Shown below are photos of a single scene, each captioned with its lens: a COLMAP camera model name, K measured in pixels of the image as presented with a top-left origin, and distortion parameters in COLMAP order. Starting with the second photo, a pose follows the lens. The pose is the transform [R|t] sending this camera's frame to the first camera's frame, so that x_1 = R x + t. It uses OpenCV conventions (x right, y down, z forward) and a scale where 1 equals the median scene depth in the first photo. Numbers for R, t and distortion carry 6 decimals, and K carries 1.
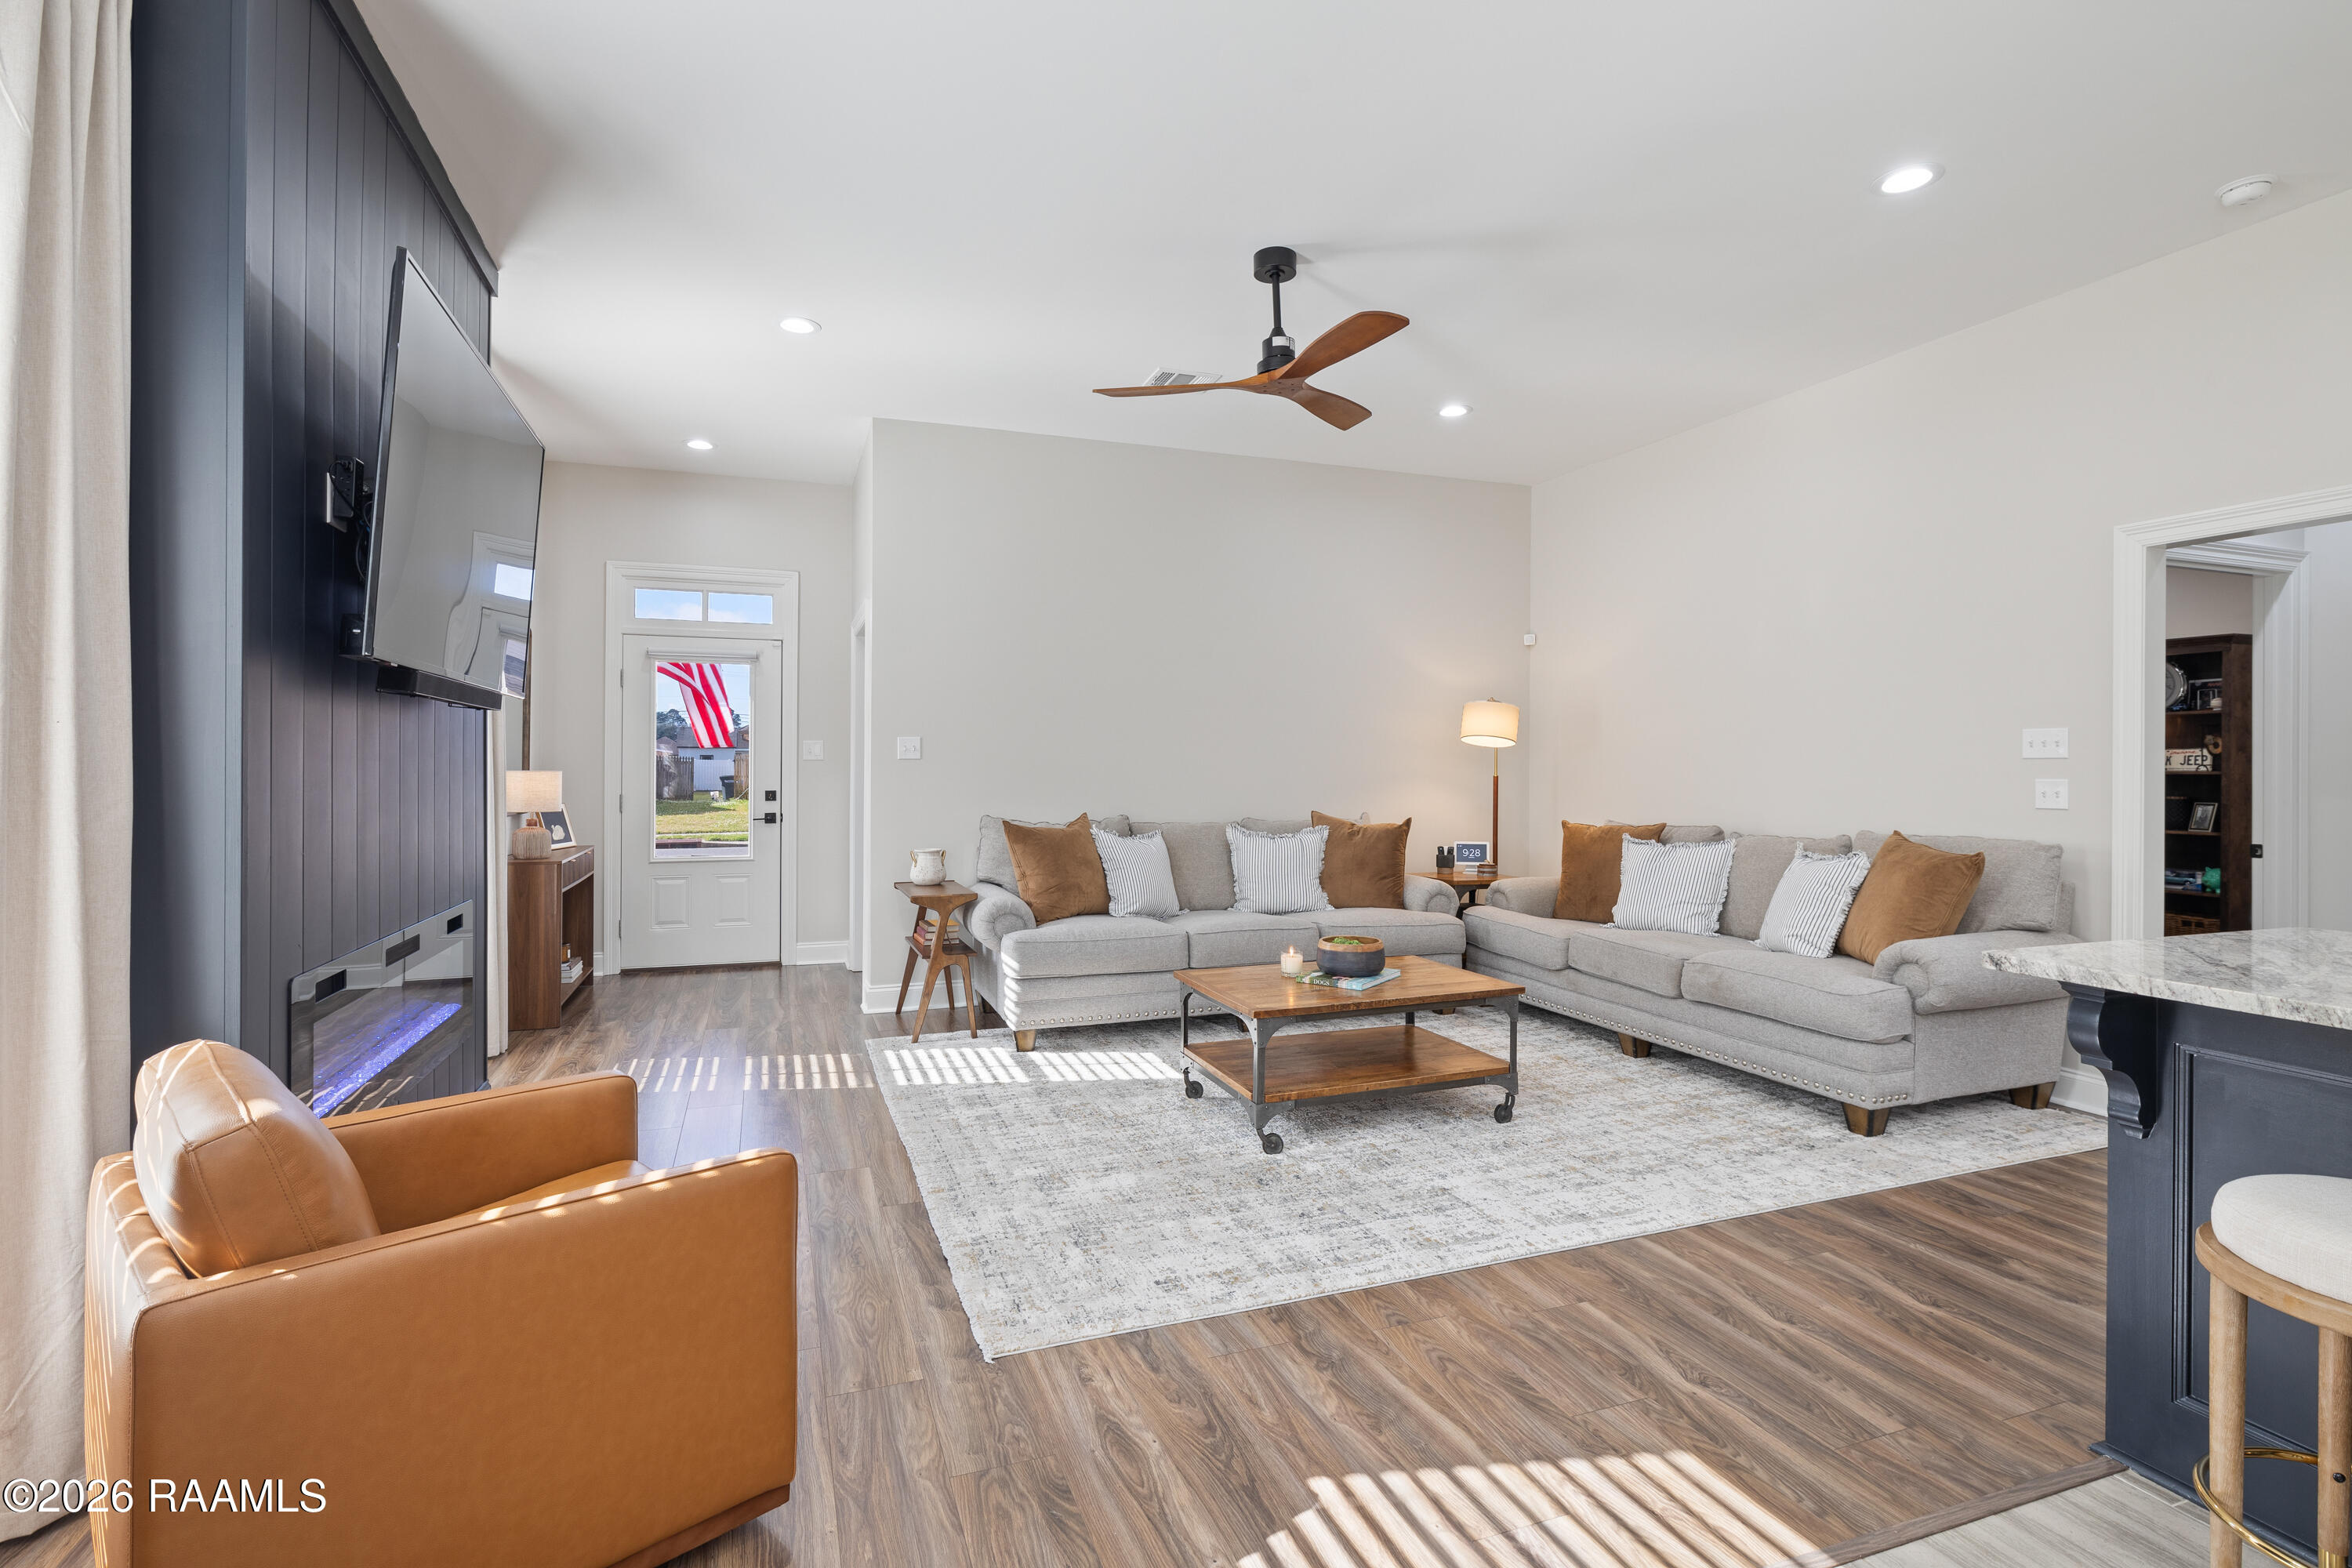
lens RADIAL K [[1102.2, 0, 1178.1], [0, 1102.2, 761.4], [0, 0, 1]] dist [-0.004300, -0.000368]
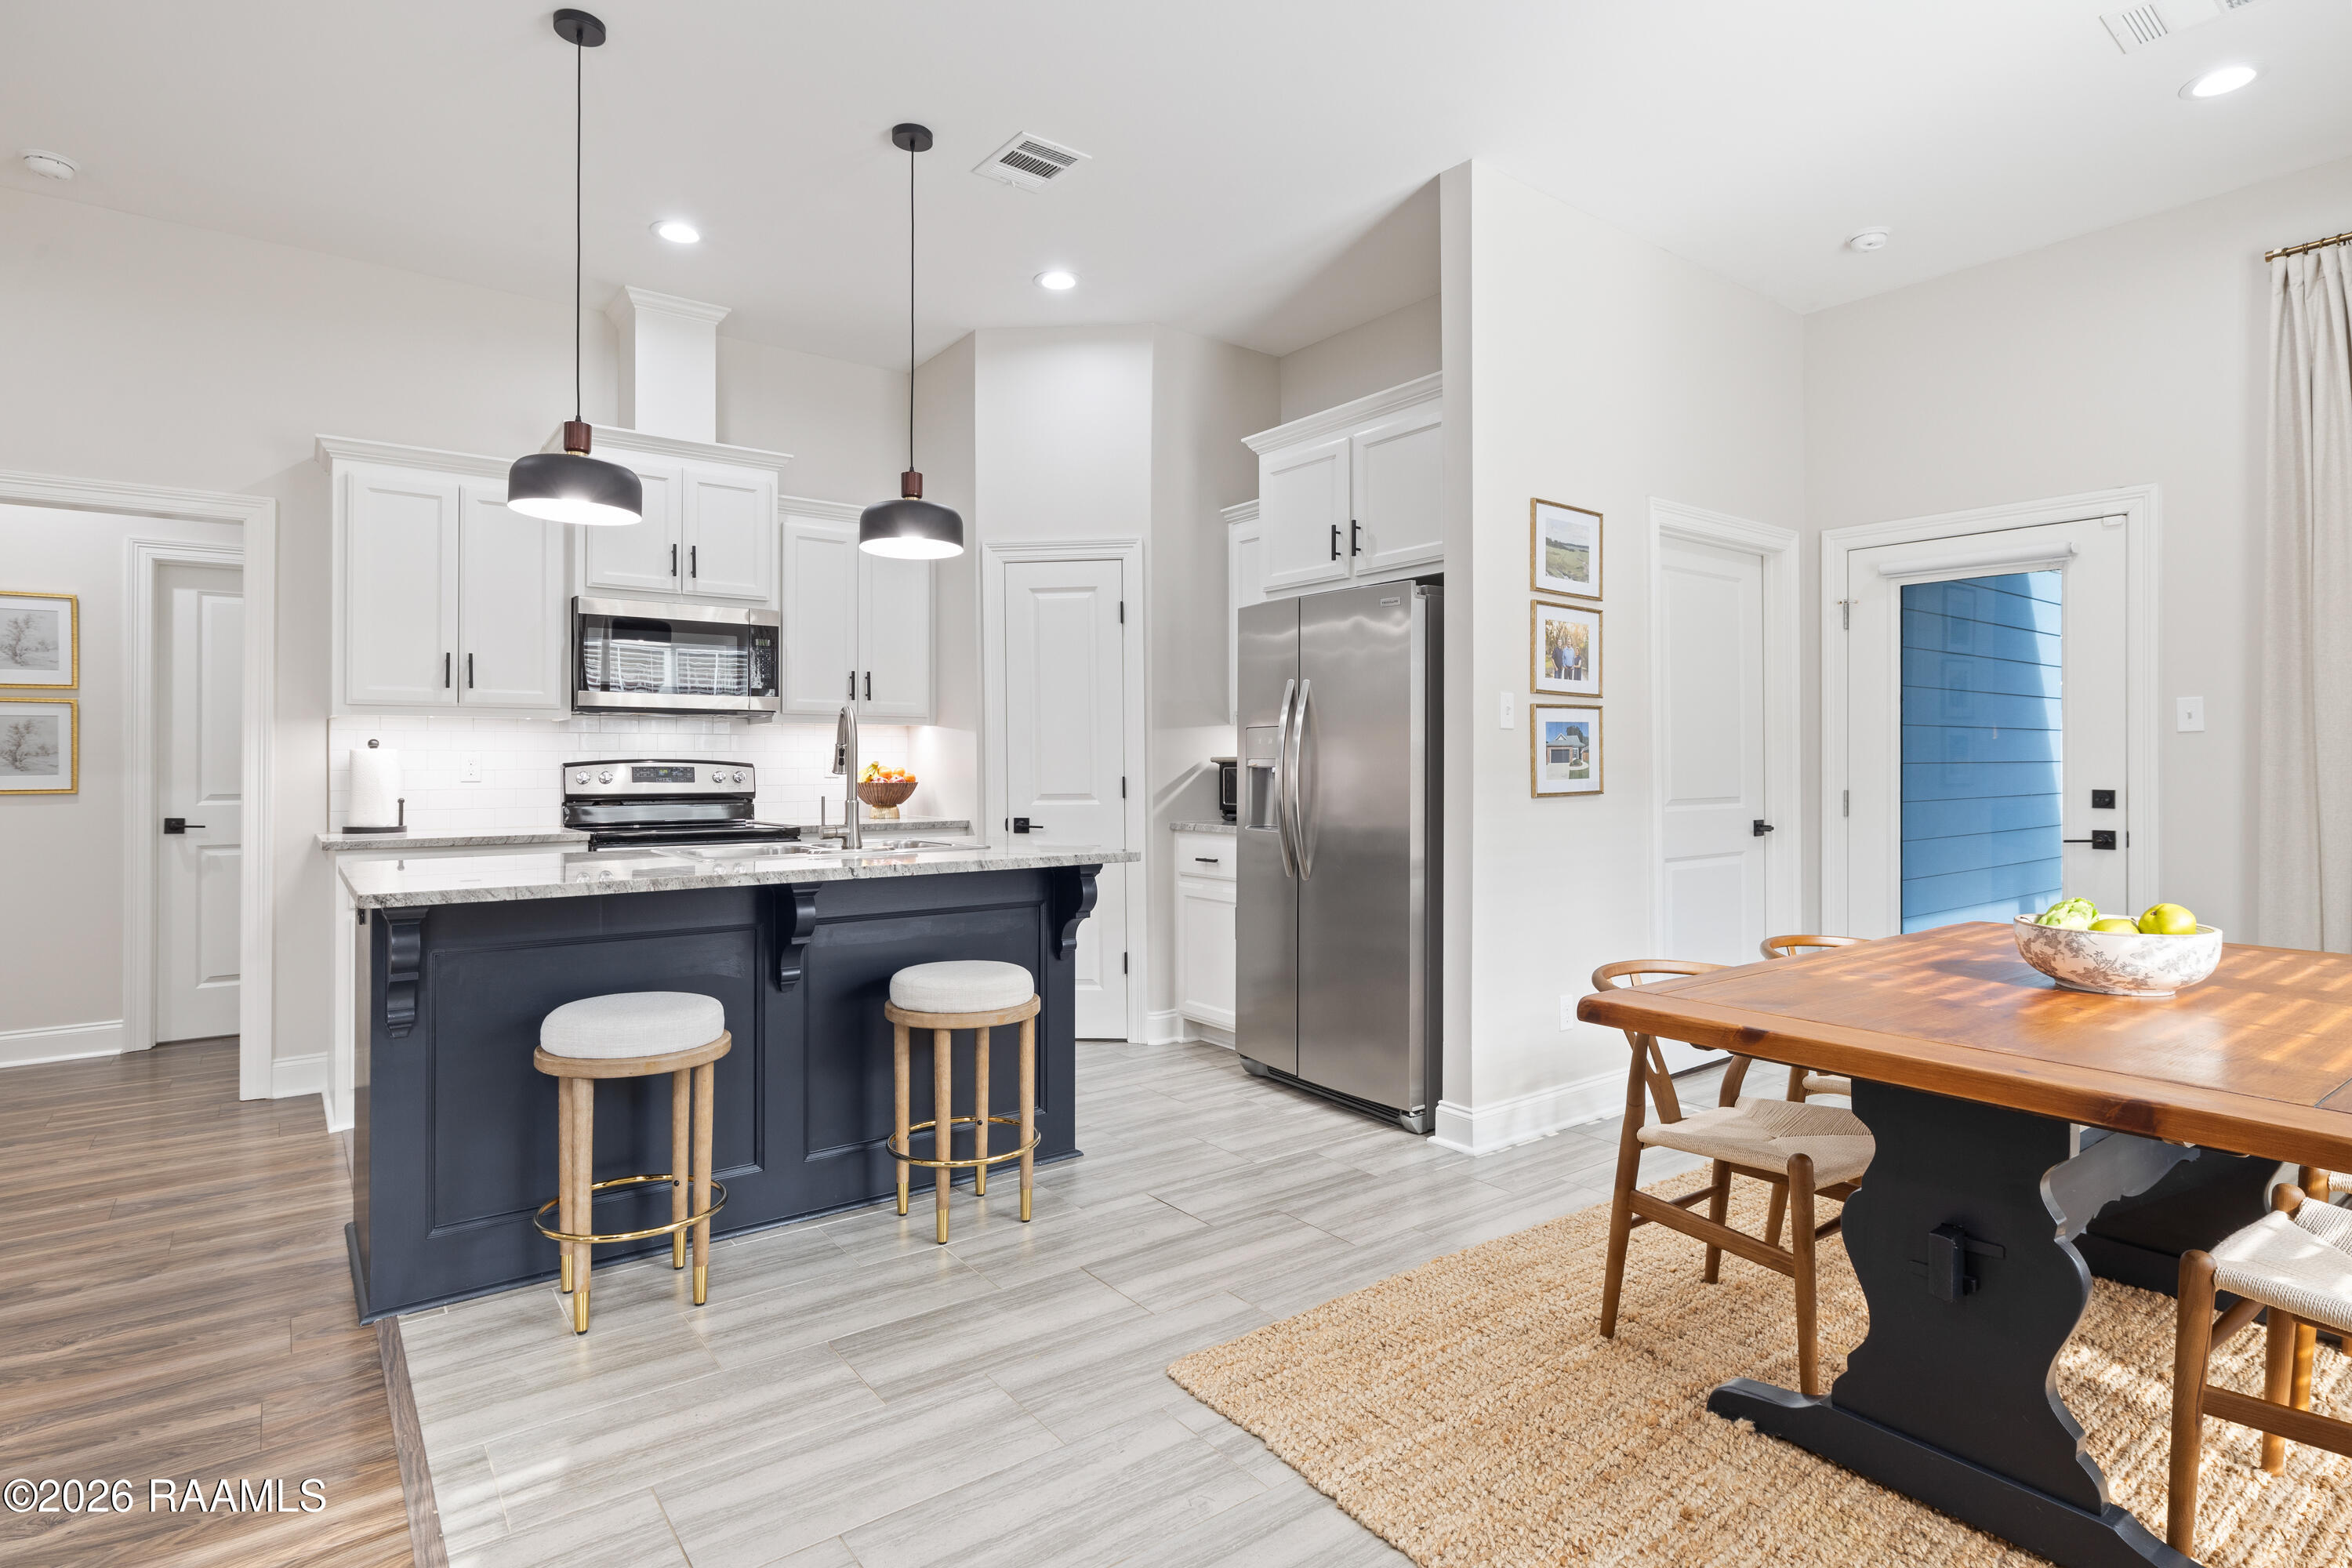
lens RADIAL K [[1208.0, 0, 1175.3], [0, 1208.0, 761.6], [0, 0, 1]] dist [0.018569, 0.000099]
pose [[-0.289387, -0.002699, 0.957209, -0.239629], [-0.003864, 0.999991, 0.001651, 0.013476], [-0.957205, -0.003221, -0.289394, 0.212561]]
